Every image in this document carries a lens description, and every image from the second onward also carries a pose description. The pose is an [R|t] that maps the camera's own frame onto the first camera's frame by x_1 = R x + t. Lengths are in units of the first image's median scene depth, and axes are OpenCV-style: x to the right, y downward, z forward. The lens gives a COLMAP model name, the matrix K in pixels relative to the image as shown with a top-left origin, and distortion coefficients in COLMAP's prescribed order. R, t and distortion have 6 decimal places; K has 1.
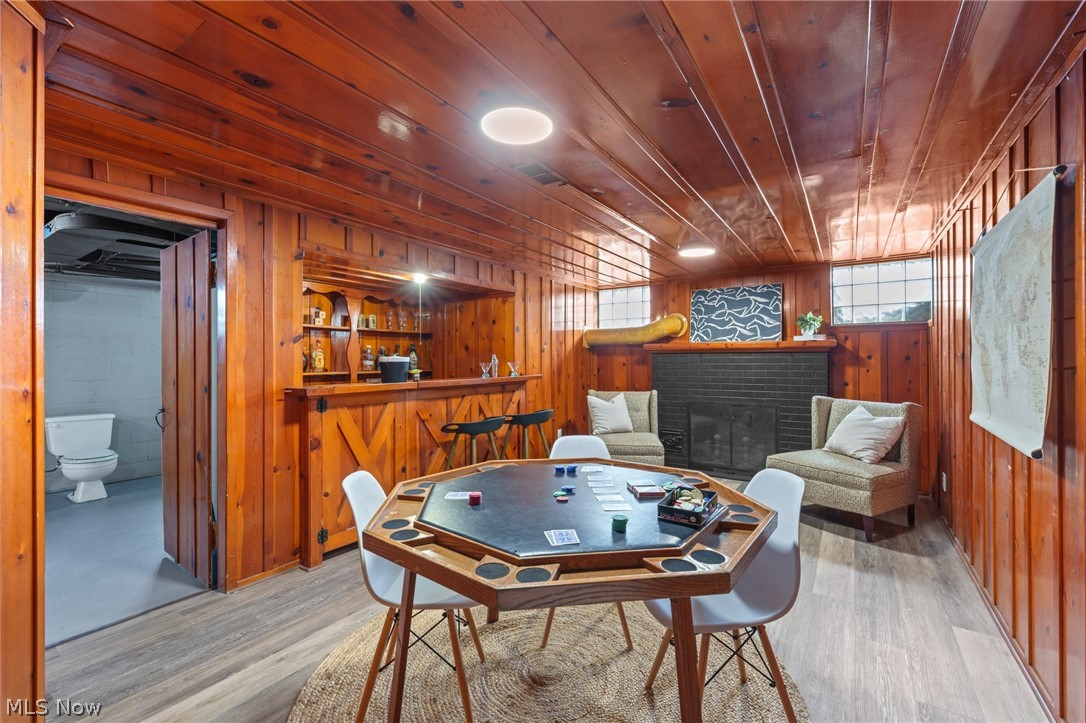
lens RADIAL K [[452.8, 0, 536.9], [0, 452.8, 359.9], [0, 0, 1]] dist [-0.001748, 0.000626]
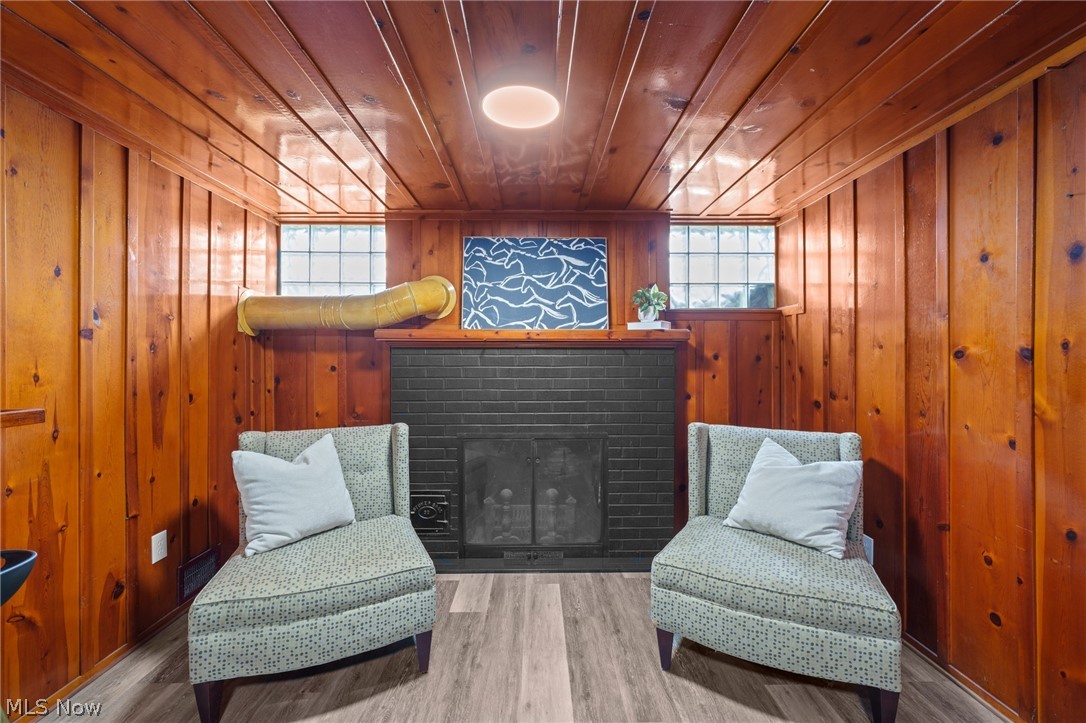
lens RADIAL K [[452.8, 0, 544.9], [0, 452.8, 358.2], [0, 0, 1]] dist [-0.001748, 0.000626]
pose [[0.807588, 0.003737, 0.589736, 0.097886], [-0.001865, 0.999991, -0.003782, -0.000826], [-0.589744, 0.001954, 0.807588, 0.520189]]
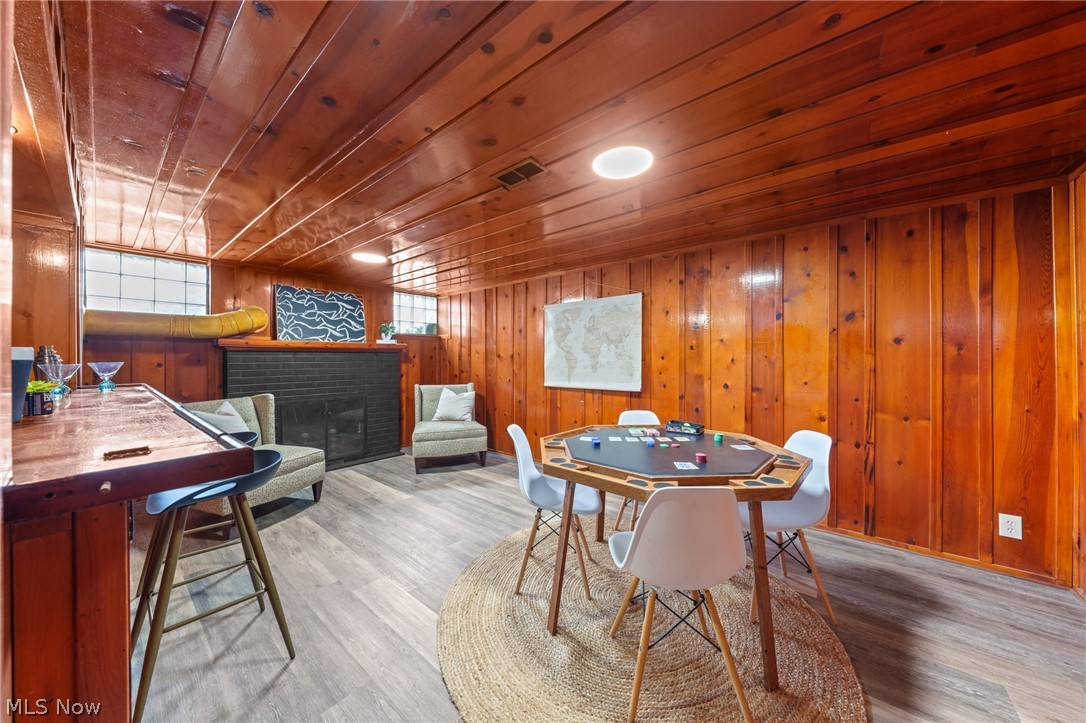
lens RADIAL K [[370.7, 0, 538.2], [0, 370.7, 357.9], [0, 0, 1]] dist [-0.001587, -0.000026]
pose [[0.087551, 0.004064, 0.996152, -0.391710], [0.003514, 0.999984, -0.004388, 0.003767], [-0.996154, 0.003884, 0.087535, 0.426278]]
